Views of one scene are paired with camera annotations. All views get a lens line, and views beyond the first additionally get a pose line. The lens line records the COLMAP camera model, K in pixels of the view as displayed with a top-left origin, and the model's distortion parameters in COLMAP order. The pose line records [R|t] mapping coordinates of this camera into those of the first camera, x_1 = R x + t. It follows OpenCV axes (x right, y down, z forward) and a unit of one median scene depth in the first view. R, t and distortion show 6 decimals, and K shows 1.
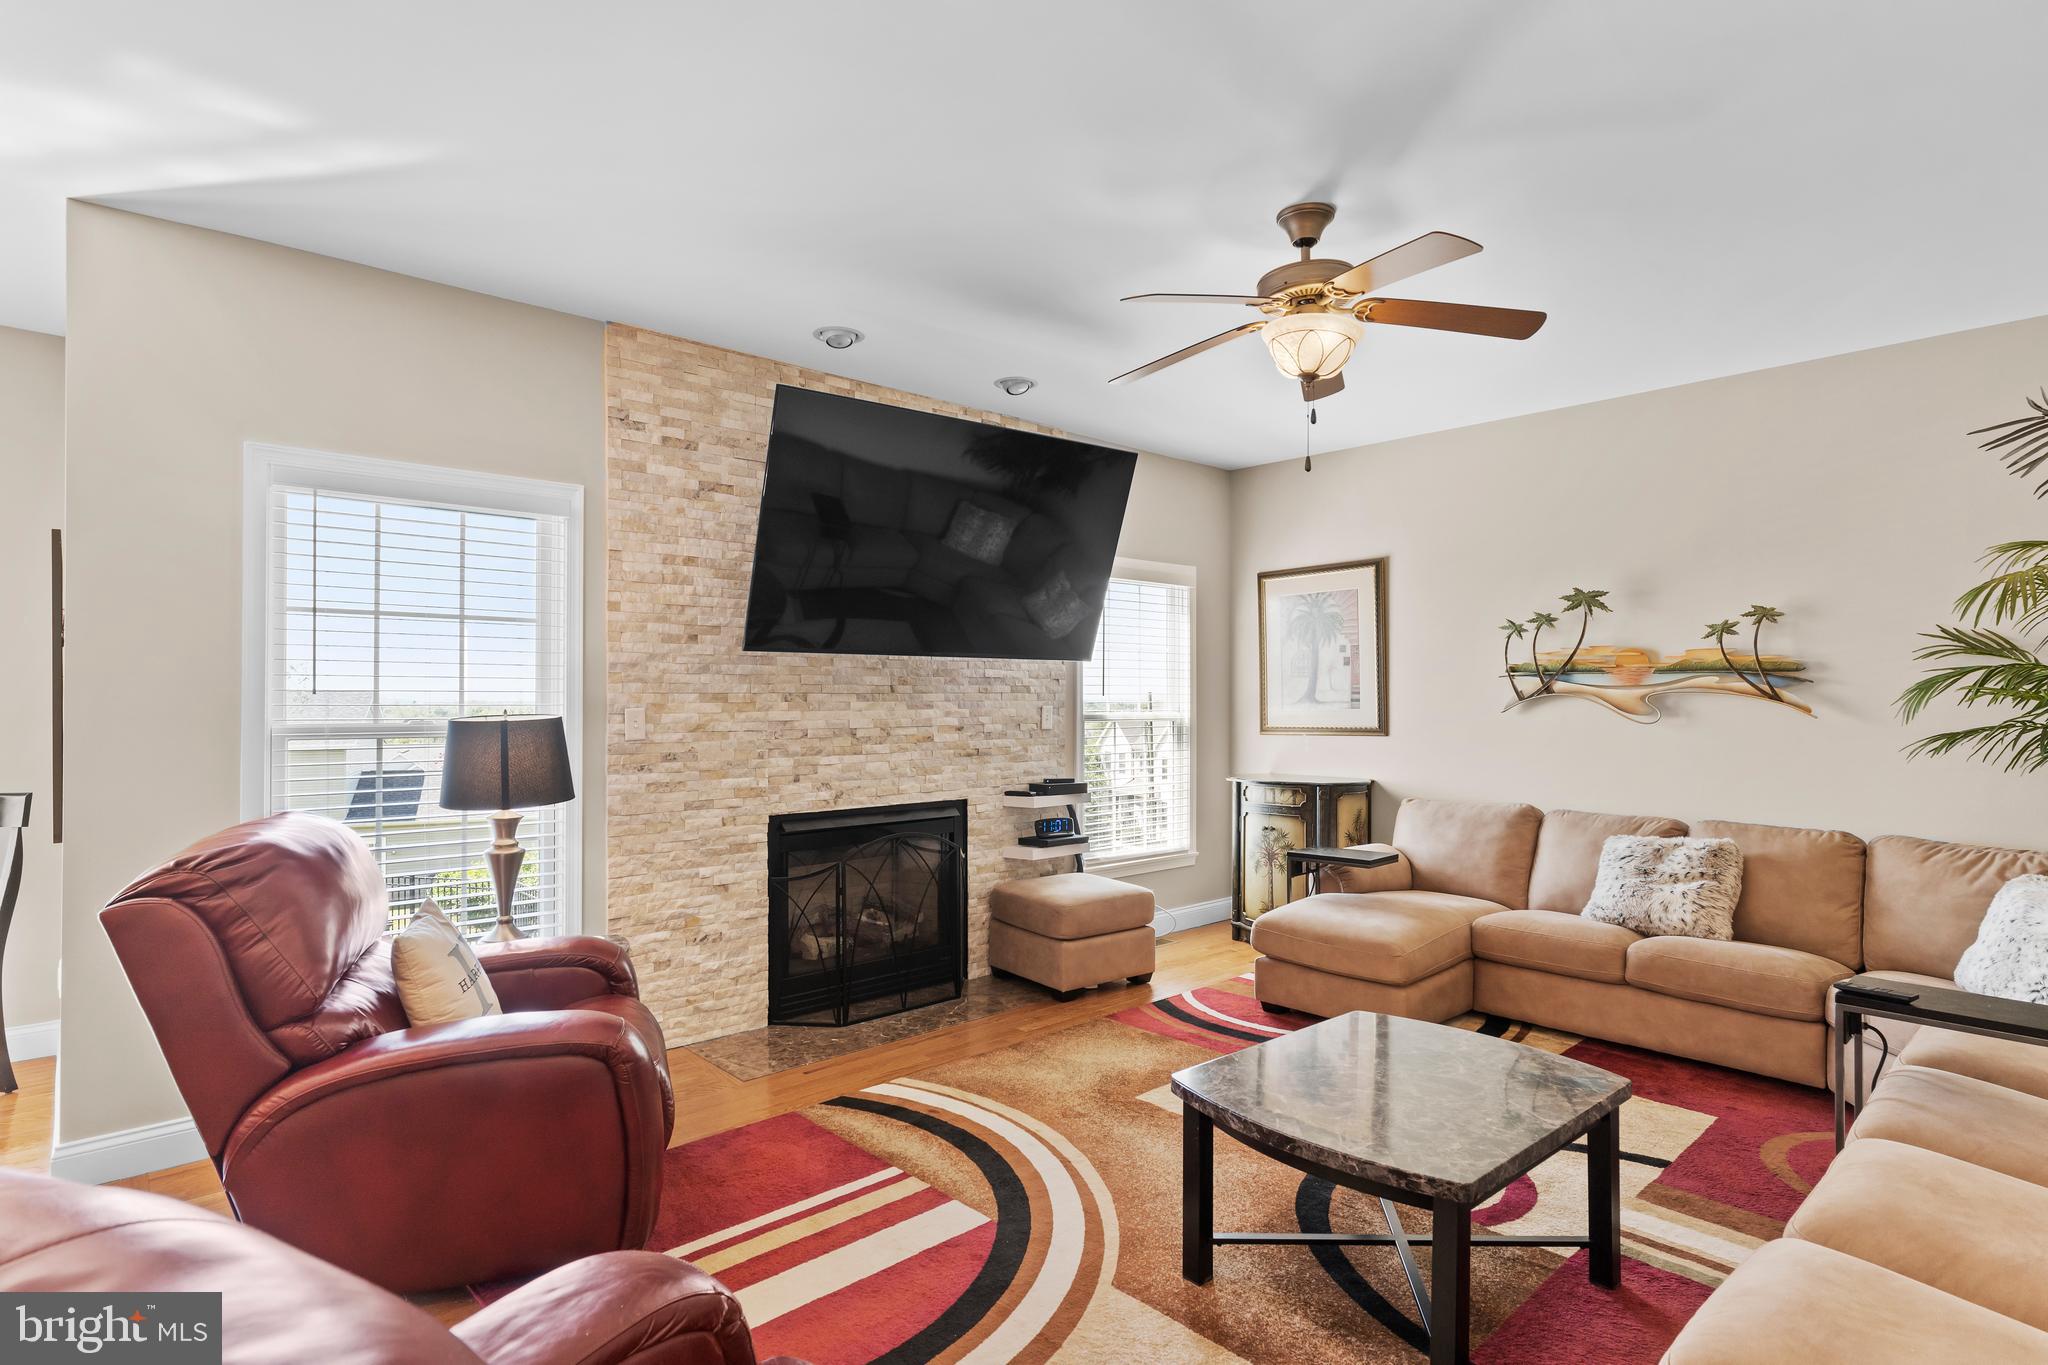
lens RADIAL K [[1050.0, 0, 1013.5], [0, 1050.0, 697.9], [0, 0, 1]] dist [-0.015536, 0.007988]
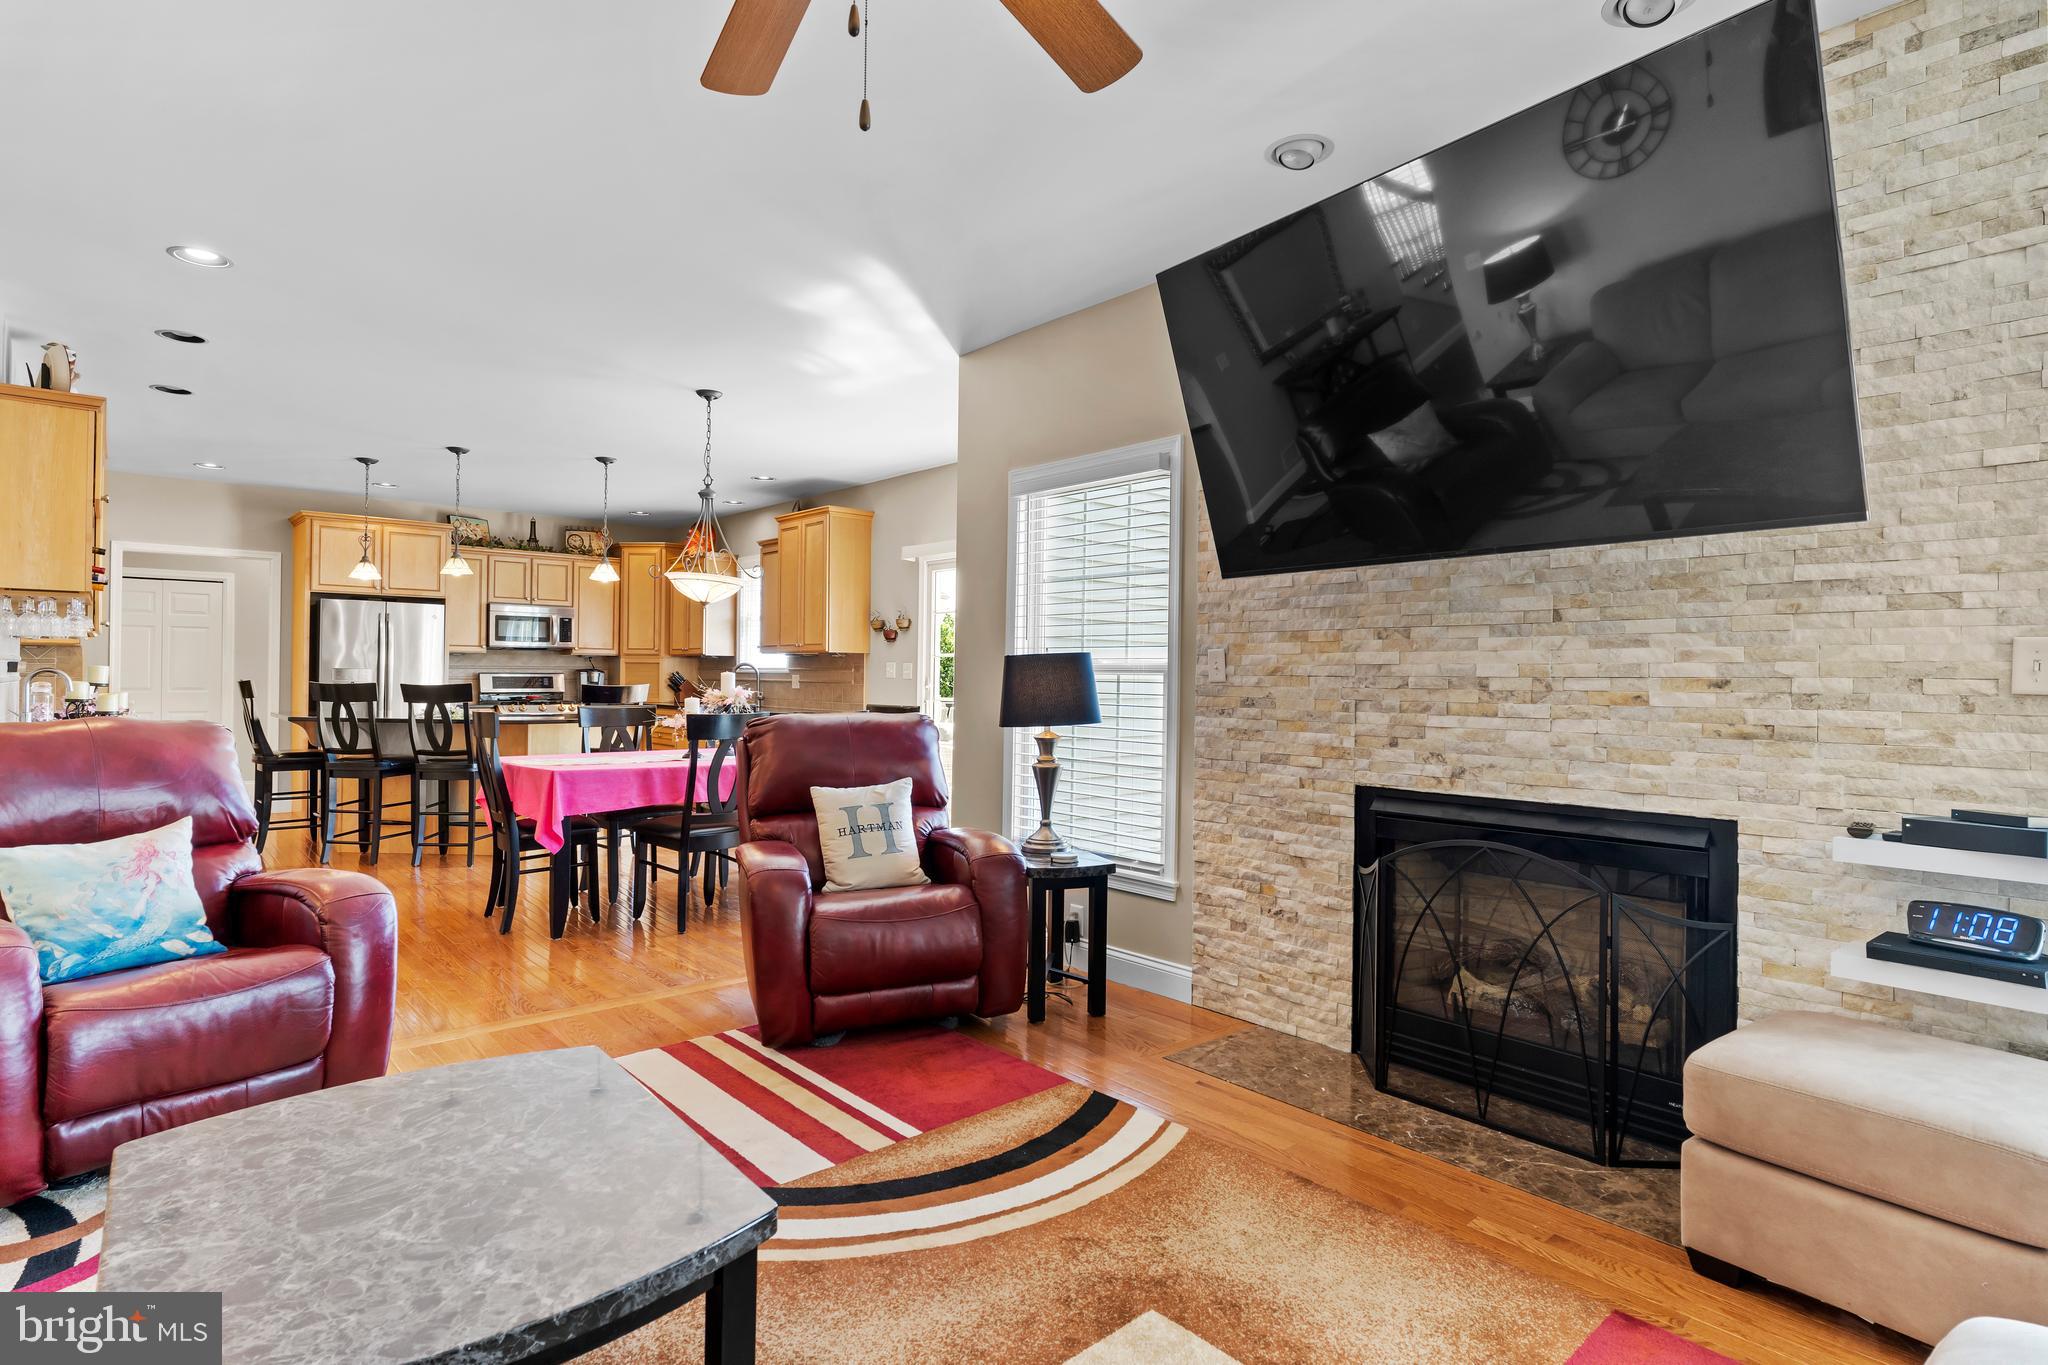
lens RADIAL K [[1050.0, 0, 1022.9], [0, 1050.0, 671.7], [0, 0, 1]] dist [-0.015536, 0.007988]
pose [[-0.016942, -0.006742, -0.999834, 0.526834], [-0.013747, 0.999884, -0.006509, 0.034360], [0.999762, 0.013635, -0.017032, 0.726153]]
